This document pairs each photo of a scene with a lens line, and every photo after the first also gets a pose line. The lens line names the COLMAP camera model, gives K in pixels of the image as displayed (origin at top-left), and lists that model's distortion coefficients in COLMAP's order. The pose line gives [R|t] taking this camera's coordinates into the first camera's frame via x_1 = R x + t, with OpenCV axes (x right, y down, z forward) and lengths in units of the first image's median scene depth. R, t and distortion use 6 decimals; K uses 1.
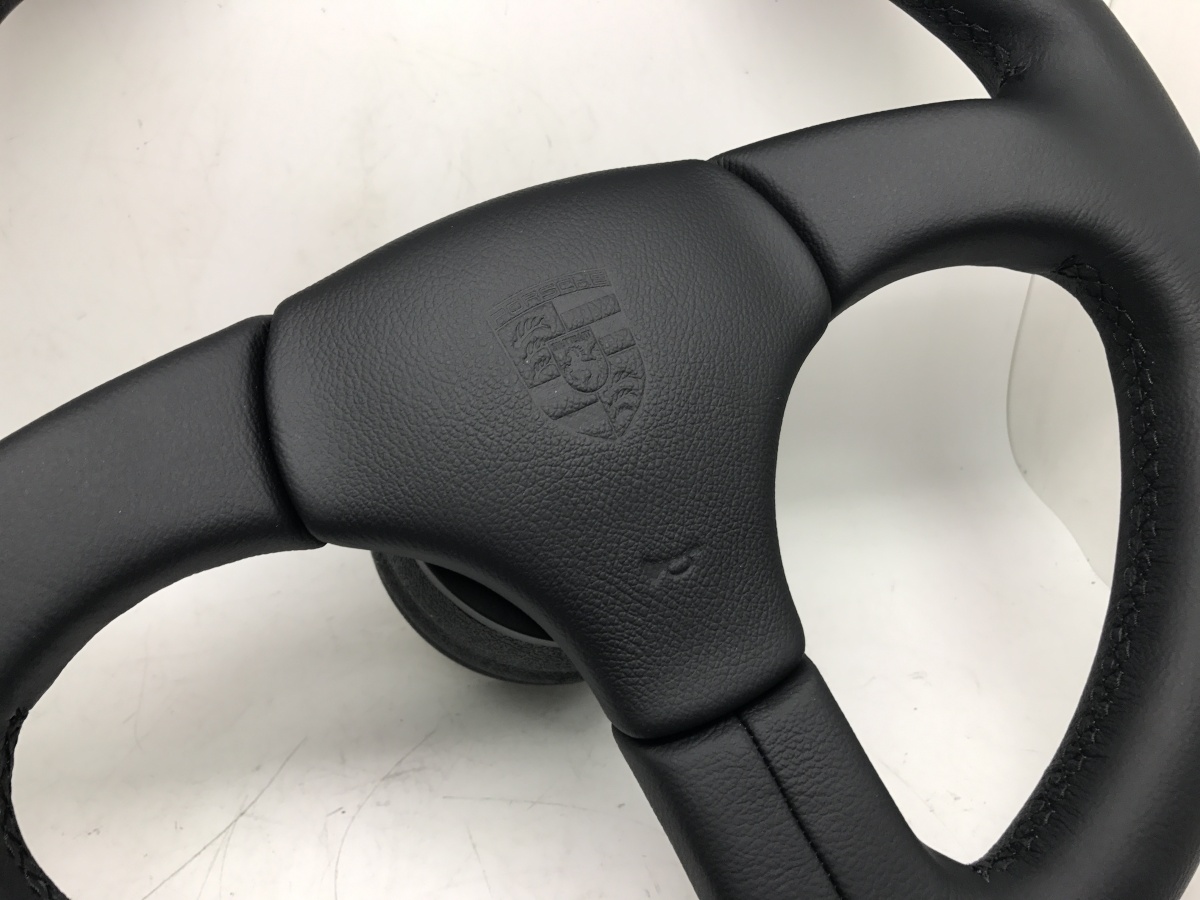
lens RADIAL K [[1015.4, 0, 600.0], [0, 1015.4, 450.0], [0, 0, 1]] dist [-0.029139, -0.004747]
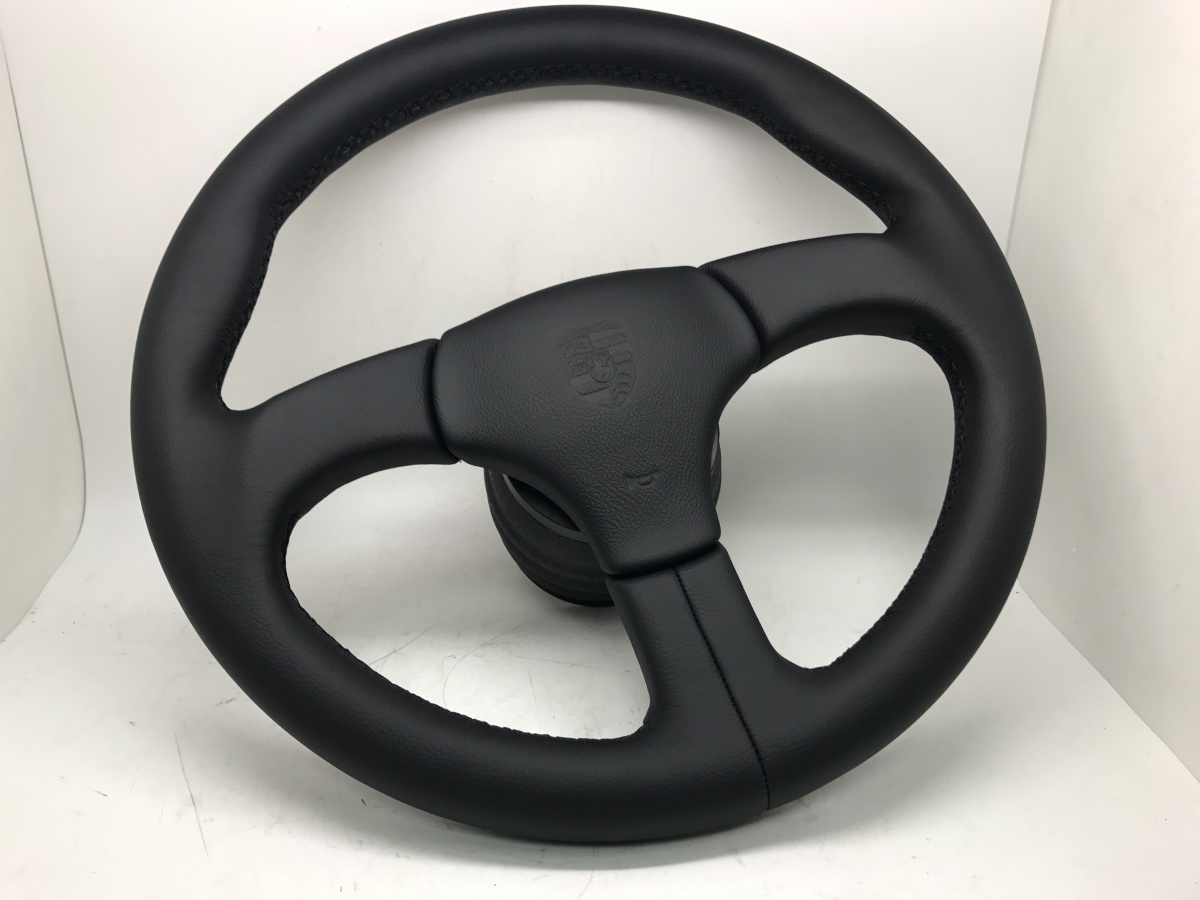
lens RADIAL K [[1015.4, 0, 600.0], [0, 1015.4, 450.0], [0, 0, 1]] dist [-0.029139, -0.004747]
pose [[0.982498, 0.050738, -0.179229, 0.309578], [-0.077610, 0.986197, -0.146258, 0.320945], [0.169335, 0.157608, 0.972875, -0.731834]]
